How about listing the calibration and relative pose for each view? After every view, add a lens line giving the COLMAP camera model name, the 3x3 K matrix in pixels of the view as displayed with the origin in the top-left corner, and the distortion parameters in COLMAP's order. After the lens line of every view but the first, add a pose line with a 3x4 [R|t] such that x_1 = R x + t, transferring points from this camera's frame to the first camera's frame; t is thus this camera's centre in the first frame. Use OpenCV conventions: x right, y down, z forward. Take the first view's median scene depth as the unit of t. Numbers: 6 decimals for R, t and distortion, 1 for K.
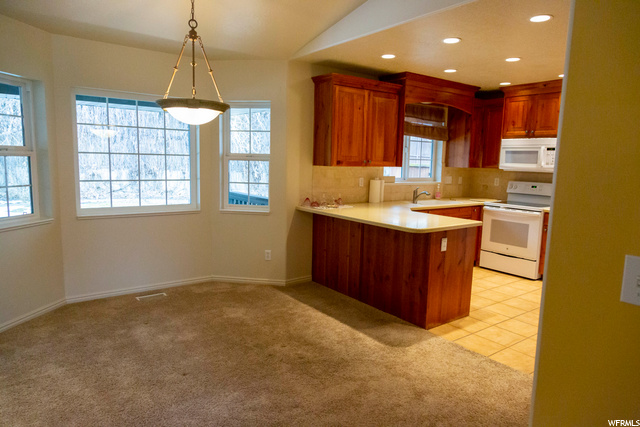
lens RADIAL K [[423.1, 0, 319.6], [0, 423.1, 211.3], [0, 0, 1]] dist [0.005141, -0.002046]
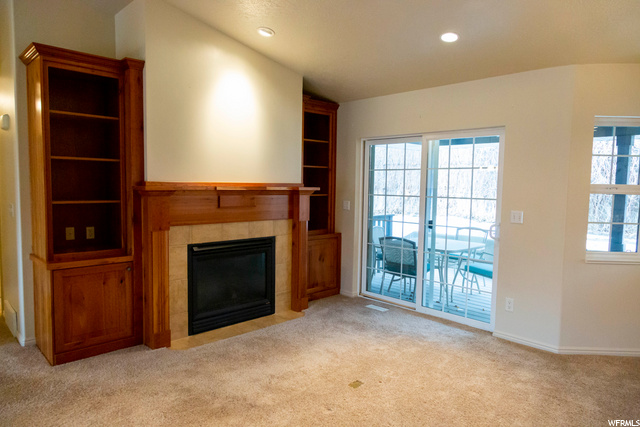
lens RADIAL K [[423.1, 0, 324.5], [0, 423.1, 218.1], [0, 0, 1]] dist [0.005141, -0.002046]
pose [[0.167427, 0.069157, -0.983456, 0.132695], [-0.144856, 0.988436, 0.044847, -0.009467], [0.975185, 0.134951, 0.175509, 0.091486]]
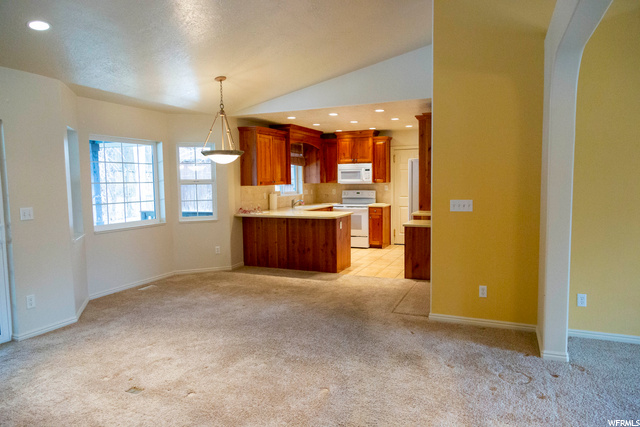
lens RADIAL K [[423.1, 0, 320.5], [0, 423.1, 210.9], [0, 0, 1]] dist [0.005141, -0.002046]
pose [[0.869100, -0.075647, 0.488818, -0.509903], [0.098372, 0.994930, -0.020931, 0.036851], [-0.484757, 0.066277, 0.872134, -0.416789]]
